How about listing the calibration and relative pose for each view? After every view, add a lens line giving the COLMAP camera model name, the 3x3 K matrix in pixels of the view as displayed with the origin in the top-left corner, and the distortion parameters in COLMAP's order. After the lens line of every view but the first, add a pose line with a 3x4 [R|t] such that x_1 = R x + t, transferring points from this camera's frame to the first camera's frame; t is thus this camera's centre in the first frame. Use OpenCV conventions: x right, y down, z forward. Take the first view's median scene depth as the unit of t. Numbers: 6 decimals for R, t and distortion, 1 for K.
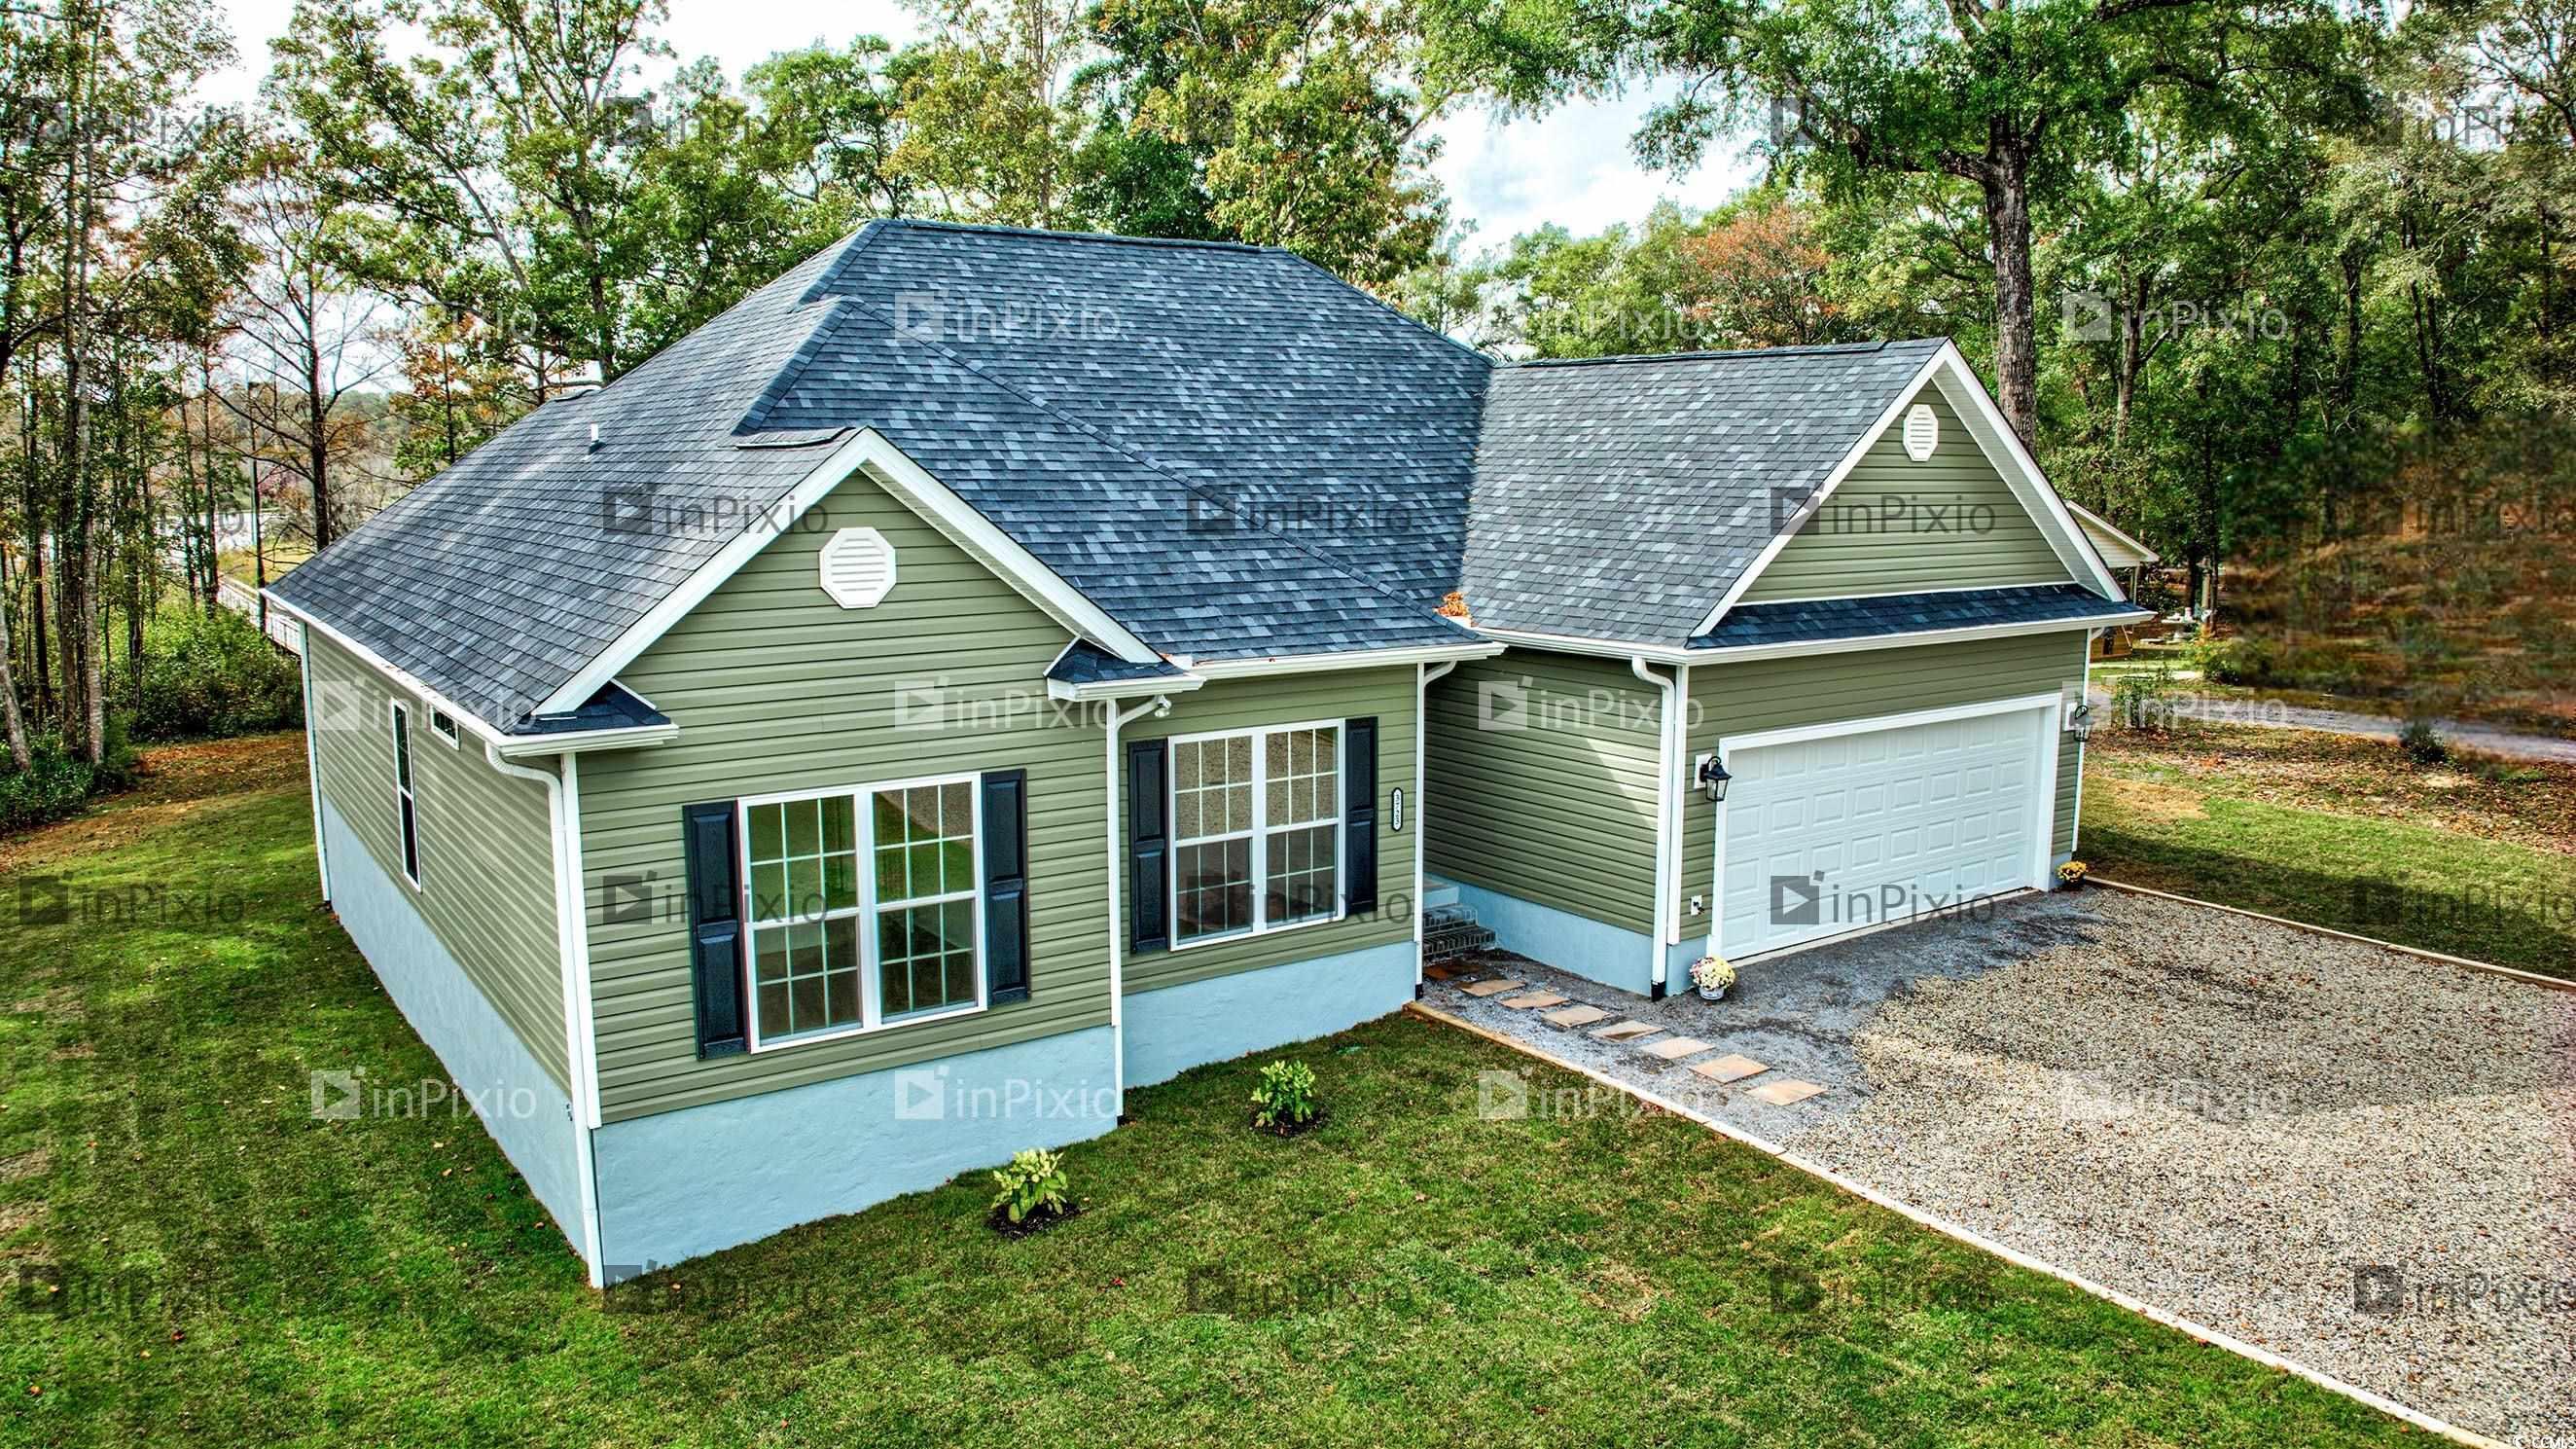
lens RADIAL K [[1783.4, 0, 1269.1], [0, 1783.4, 693.5], [0, 0, 1]] dist [-0.114097, 0.000228]
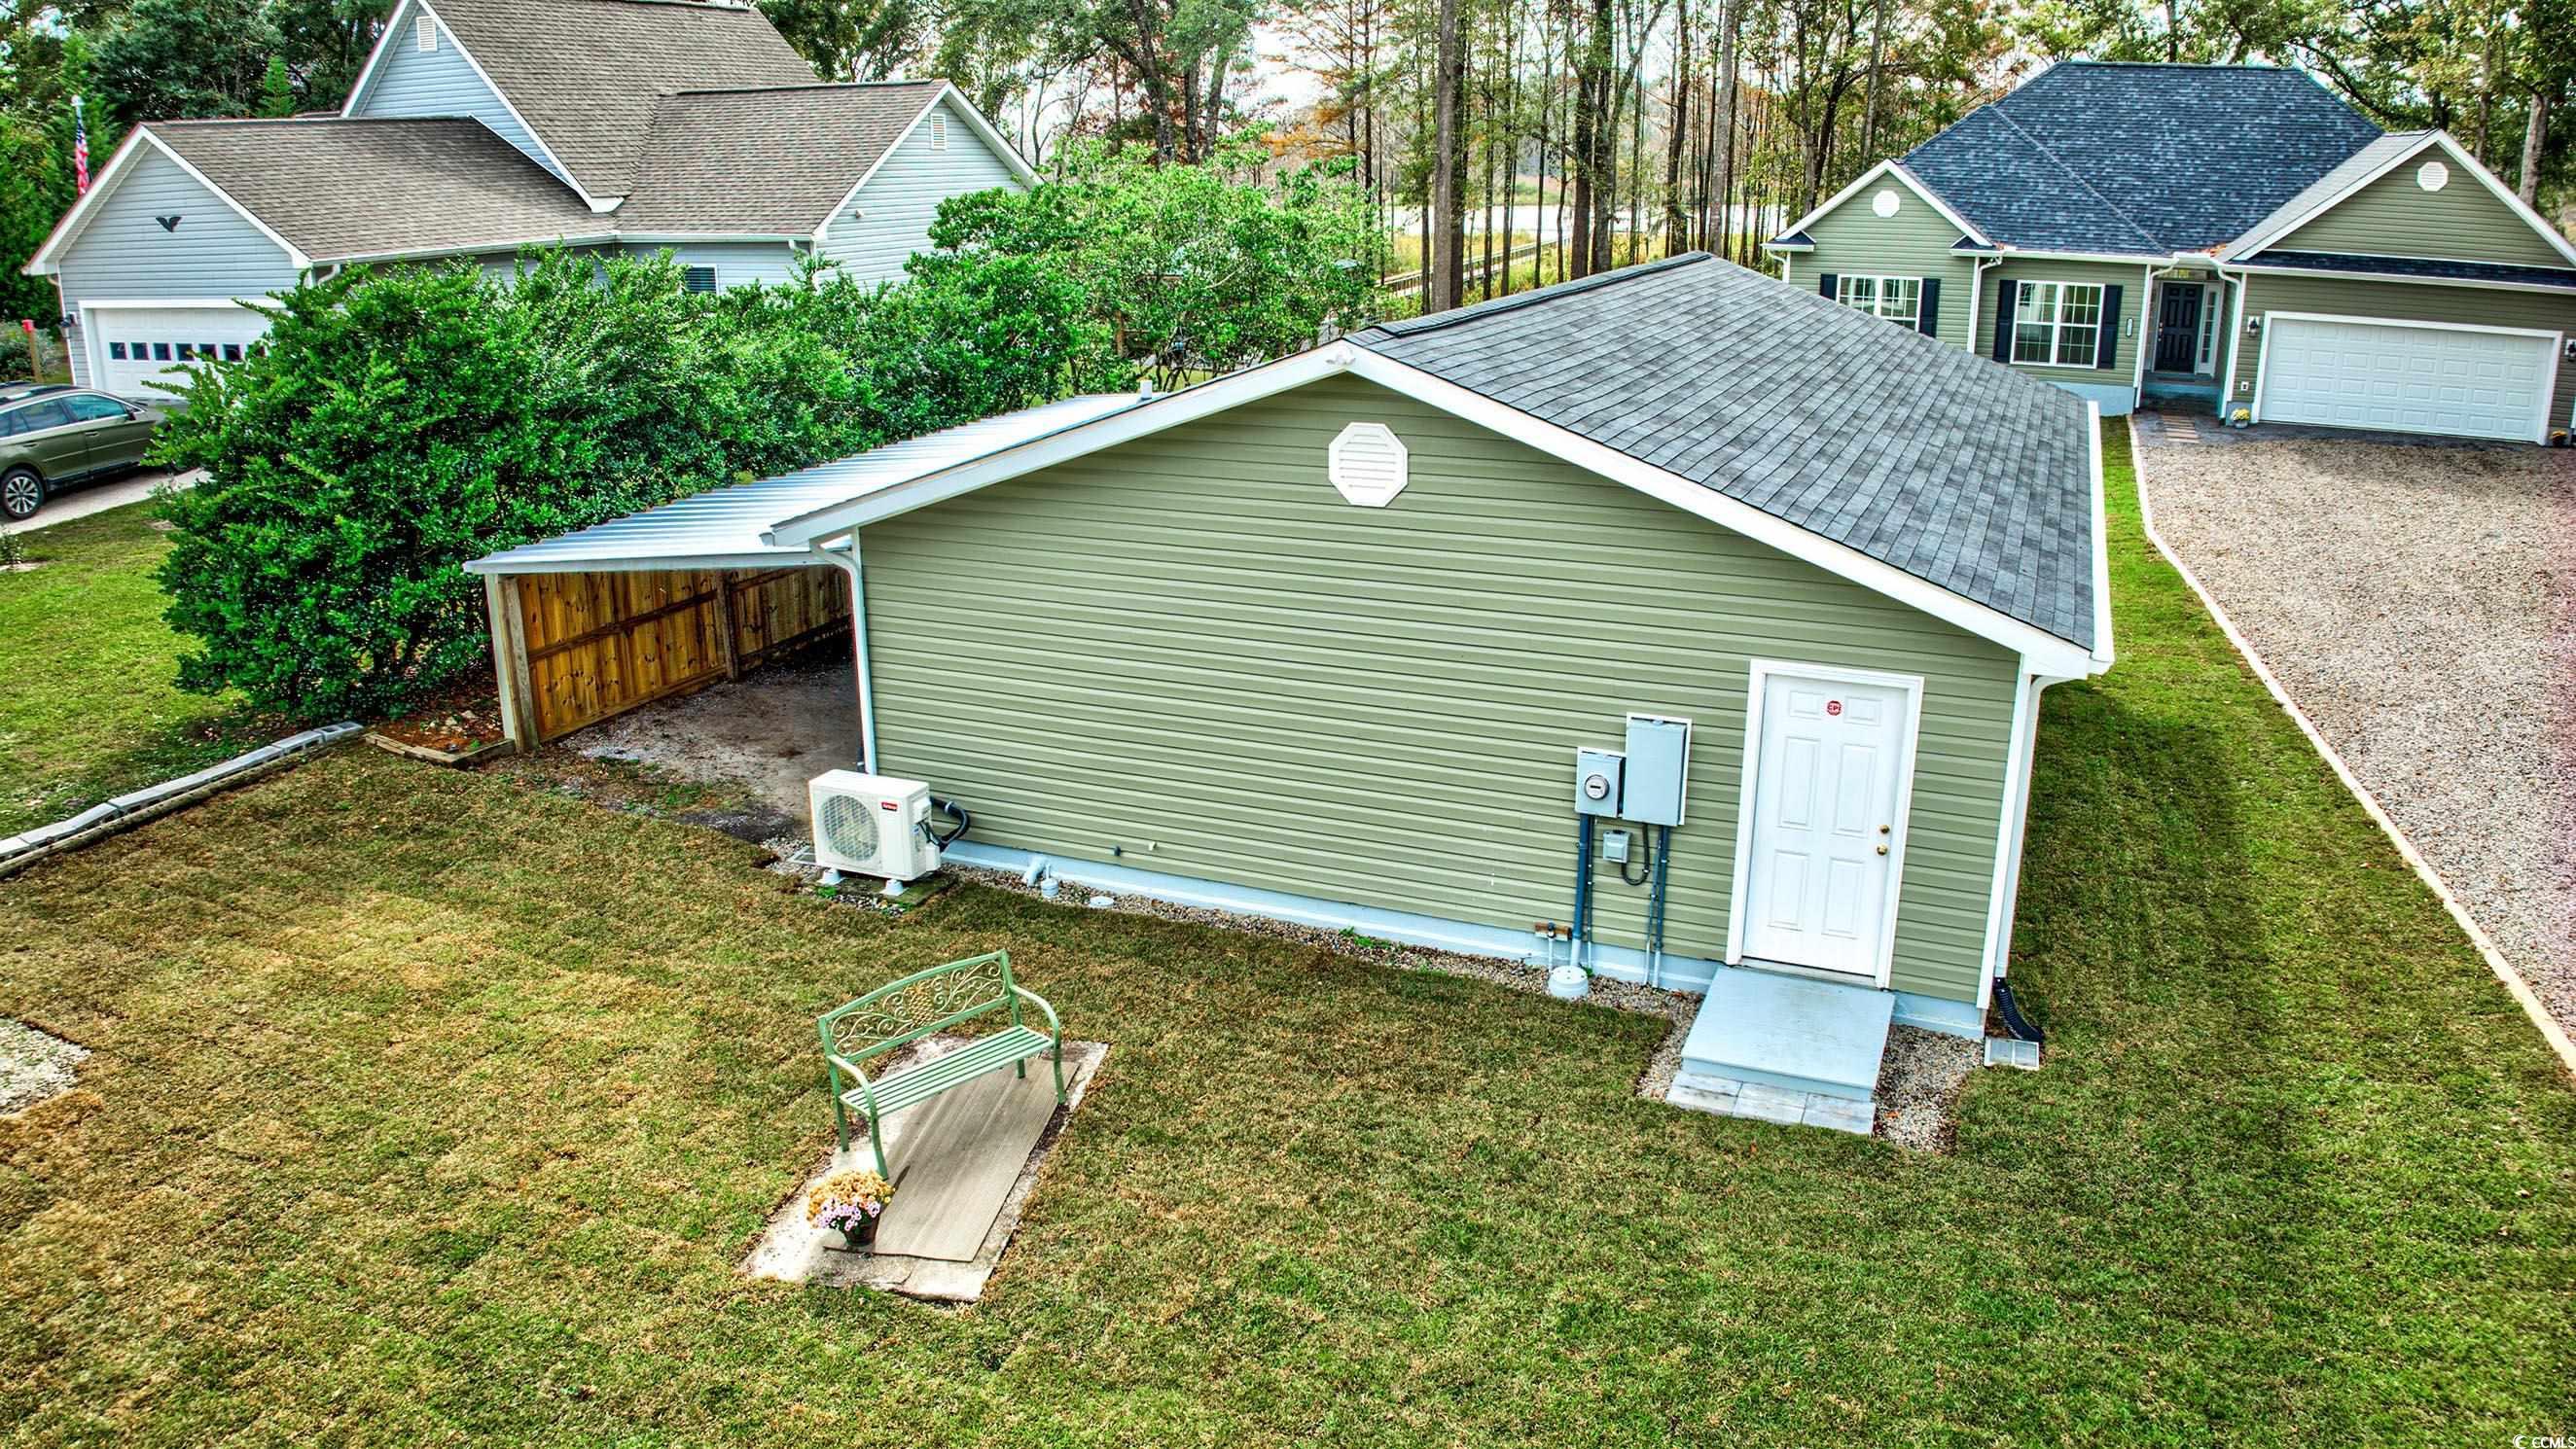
lens RADIAL K [[1782.8, 0, 1269.1], [0, 1782.8, 693.5], [0, 0, 1]] dist [-0.114097, 0.000228]
pose [[0.513009, 0.248692, -0.821568, 1.687168], [-0.116723, 0.968432, 0.220263, 0.187440], [0.850410, -0.017101, 0.525843, -1.340357]]
